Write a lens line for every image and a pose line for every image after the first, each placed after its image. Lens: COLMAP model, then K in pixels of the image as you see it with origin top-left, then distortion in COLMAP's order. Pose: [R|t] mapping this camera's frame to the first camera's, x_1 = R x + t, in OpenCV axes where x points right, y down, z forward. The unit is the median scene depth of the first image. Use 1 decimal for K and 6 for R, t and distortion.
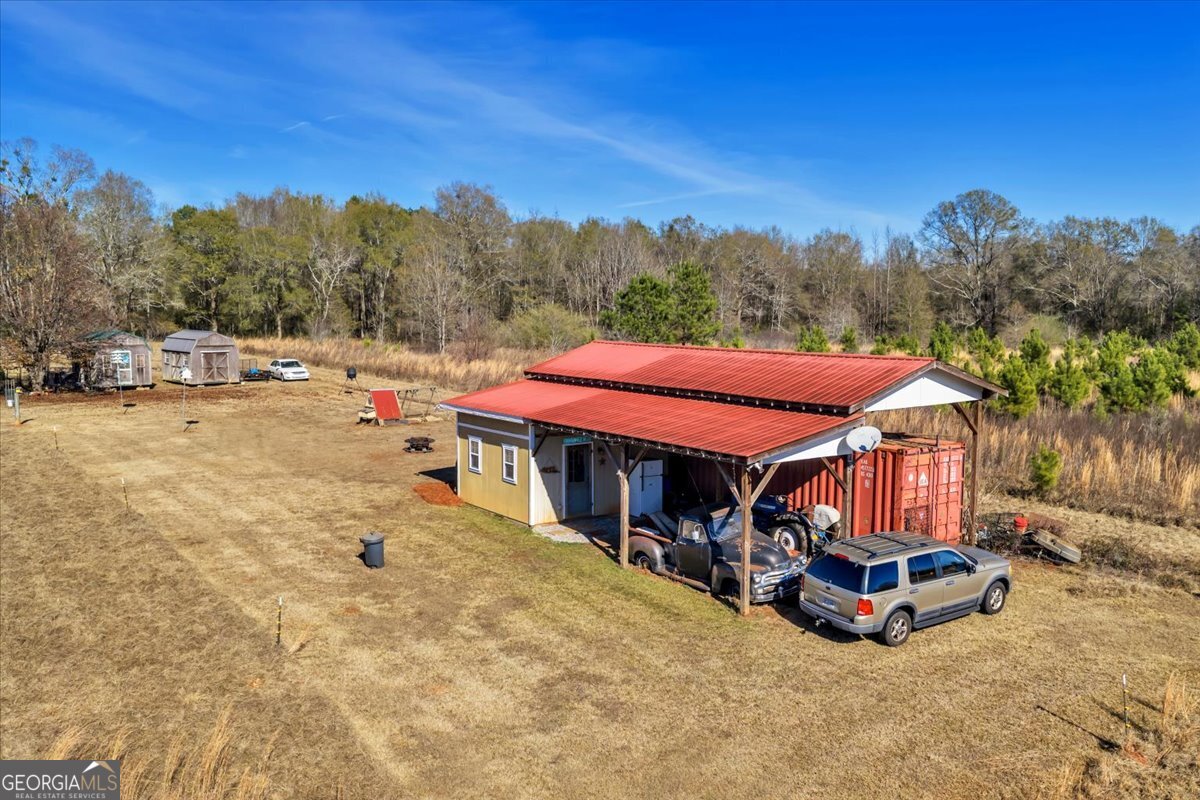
lens RADIAL K [[991.6, 0, 600.0], [0, 991.6, 400.0], [0, 0, 1]] dist [0.025312, -0.057975]
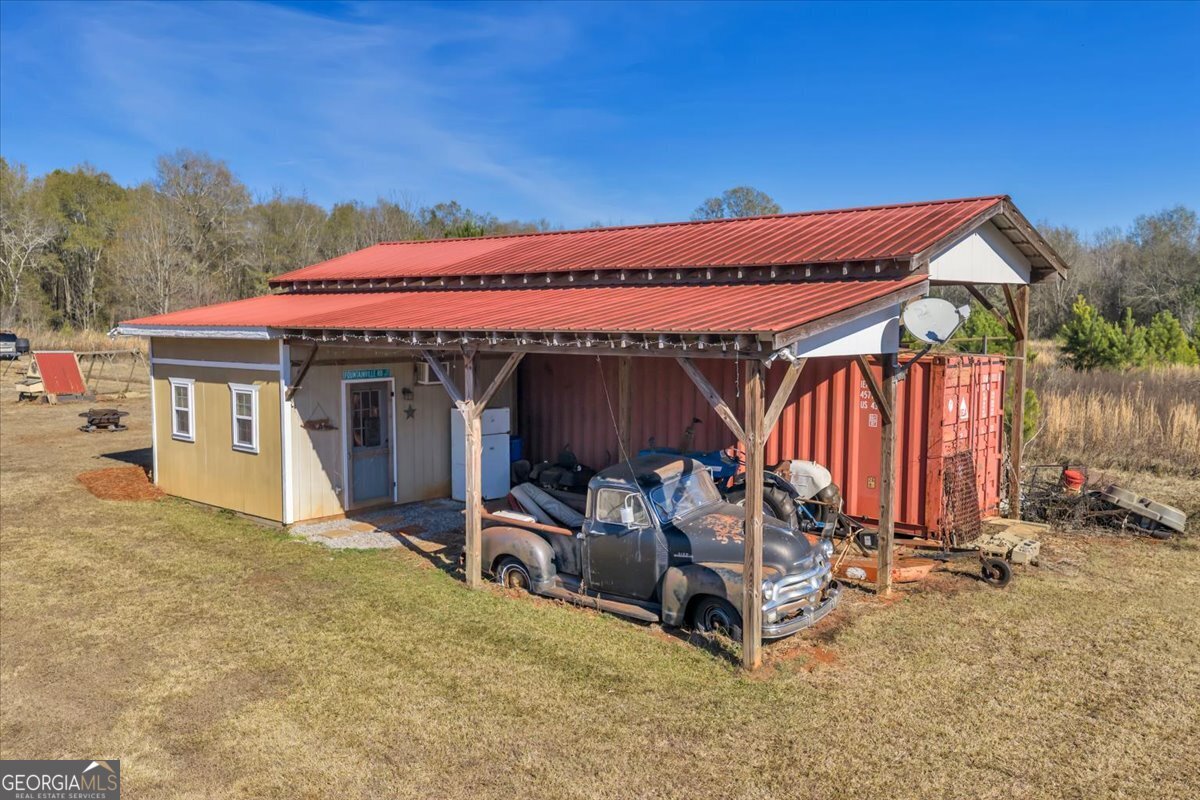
lens RADIAL K [[991.6, 0, 600.0], [0, 991.6, 400.0], [0, 0, 1]] dist [0.025312, -0.057975]
pose [[0.970312, -0.020082, 0.241022, -0.035691], [0.023304, 0.999673, -0.010527, 0.074797], [-0.240732, 0.015831, 0.970462, 0.461319]]
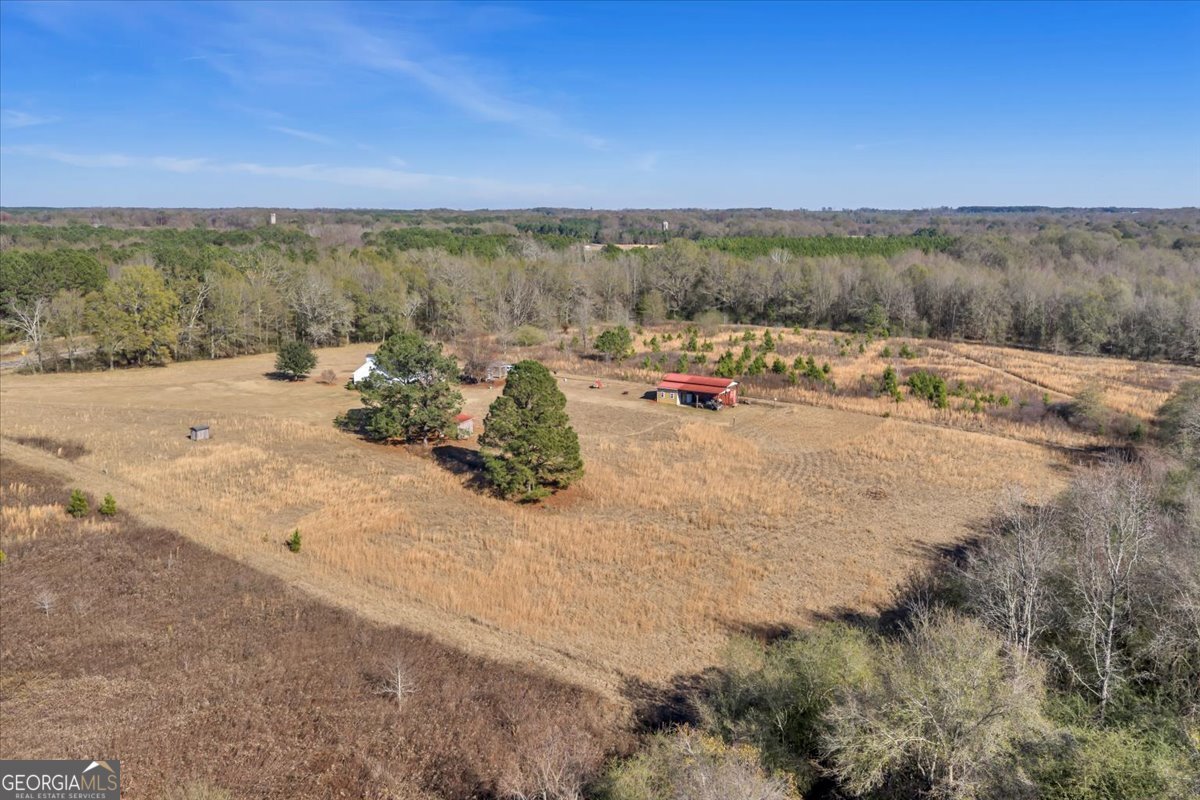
lens RADIAL K [[991.6, 0, 600.0], [0, 991.6, 400.0], [0, 0, 1]] dist [0.025312, -0.057975]
pose [[0.942109, -0.059082, 0.330061, -3.182369], [0.025729, 0.994189, 0.104526, -0.709444], [-0.334319, -0.089982, 0.938155, -5.883025]]
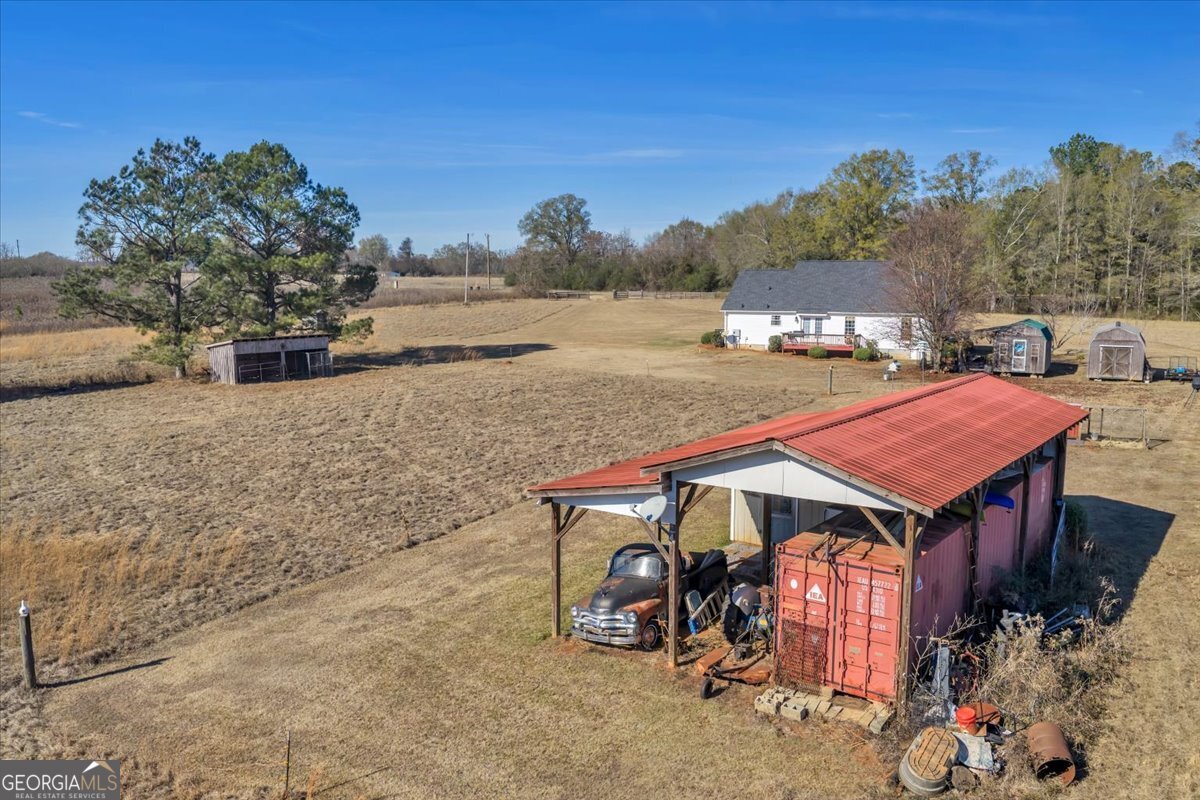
lens RADIAL K [[991.6, 0, 600.0], [0, 991.6, 400.0], [0, 0, 1]] dist [0.025312, -0.057975]
pose [[0.325623, 0.126163, -0.937045, 0.977668], [-0.091561, 0.990607, 0.101557, -0.133926], [0.941056, 0.052728, 0.334116, 0.566301]]
